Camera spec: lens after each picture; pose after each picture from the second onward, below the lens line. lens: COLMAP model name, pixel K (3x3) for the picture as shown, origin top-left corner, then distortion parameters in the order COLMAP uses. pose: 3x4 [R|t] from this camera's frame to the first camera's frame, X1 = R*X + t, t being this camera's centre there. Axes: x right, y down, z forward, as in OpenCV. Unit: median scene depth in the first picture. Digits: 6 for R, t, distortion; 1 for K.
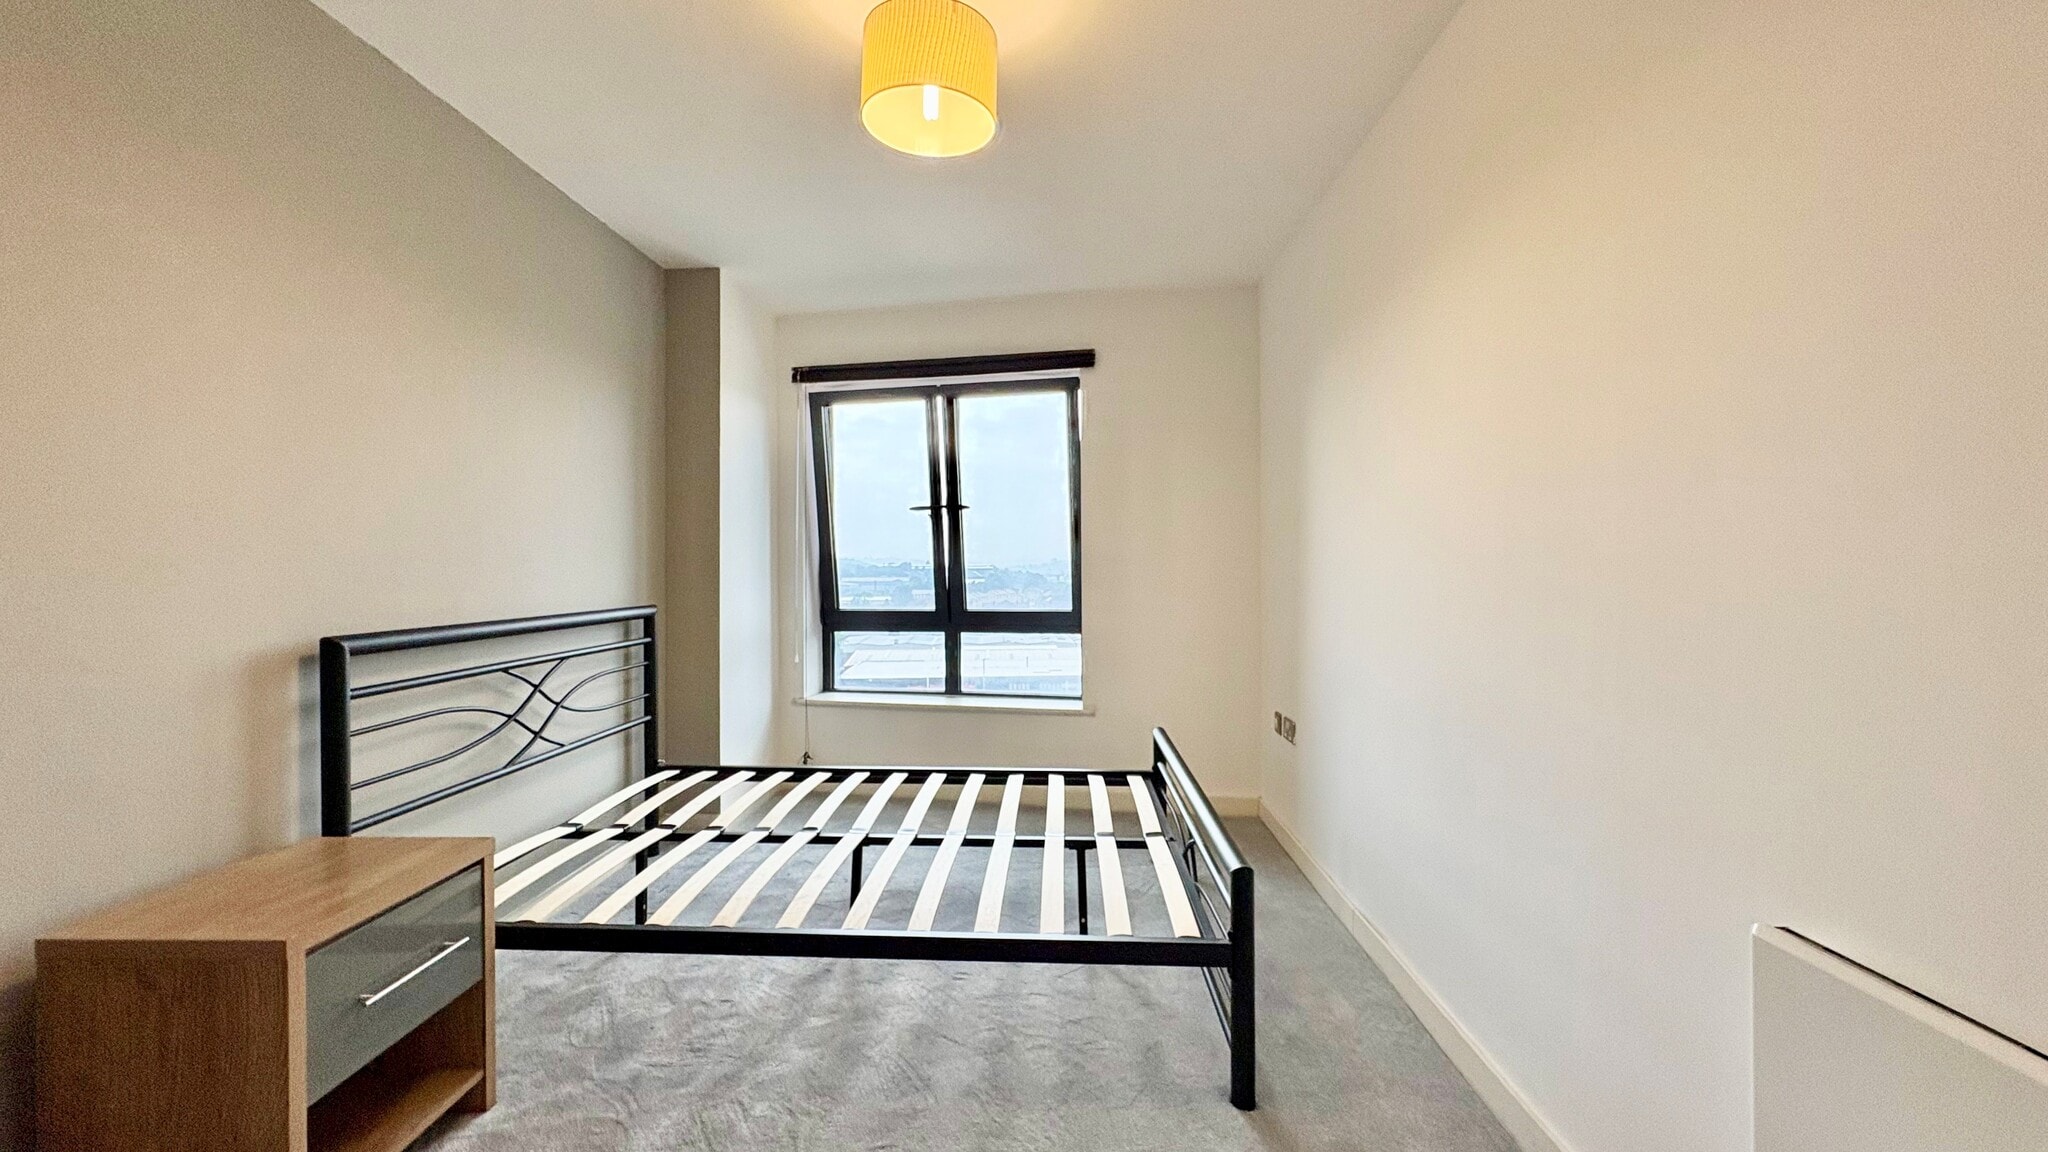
lens RADIAL K [[842.8, 0, 947.4], [0, 842.8, 576.0], [0, 0, 1]] dist [-0.000278, -0.000189]
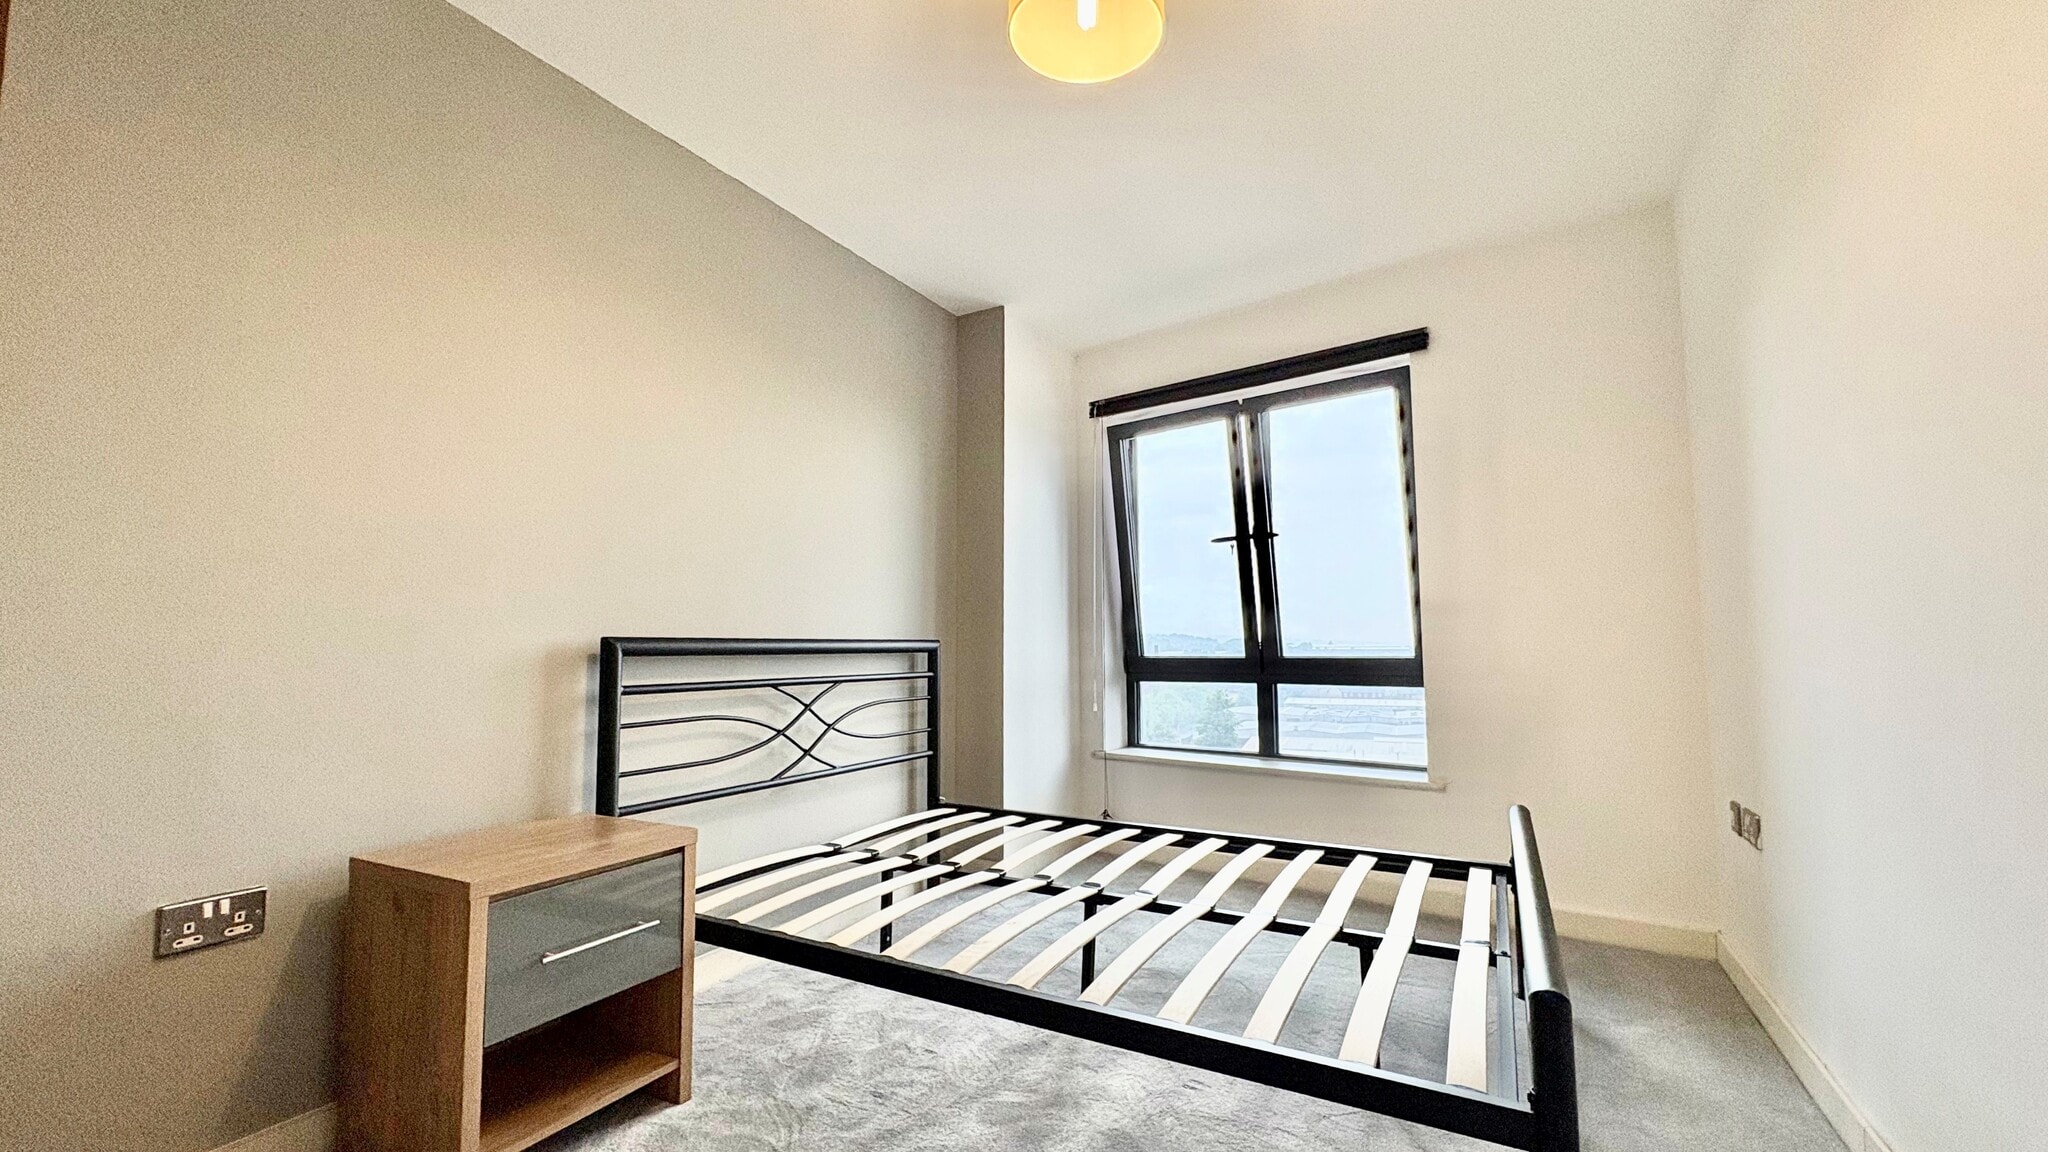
lens RADIAL K [[842.8, 0, 947.4], [0, 842.8, 576.0], [0, 0, 1]] dist [-0.000278, -0.000189]
pose [[0.902416, -0.017965, -0.430492, 0.133097], [-0.019391, 0.996425, -0.082230, 0.055686], [0.430430, 0.082553, 0.898841, 0.122534]]
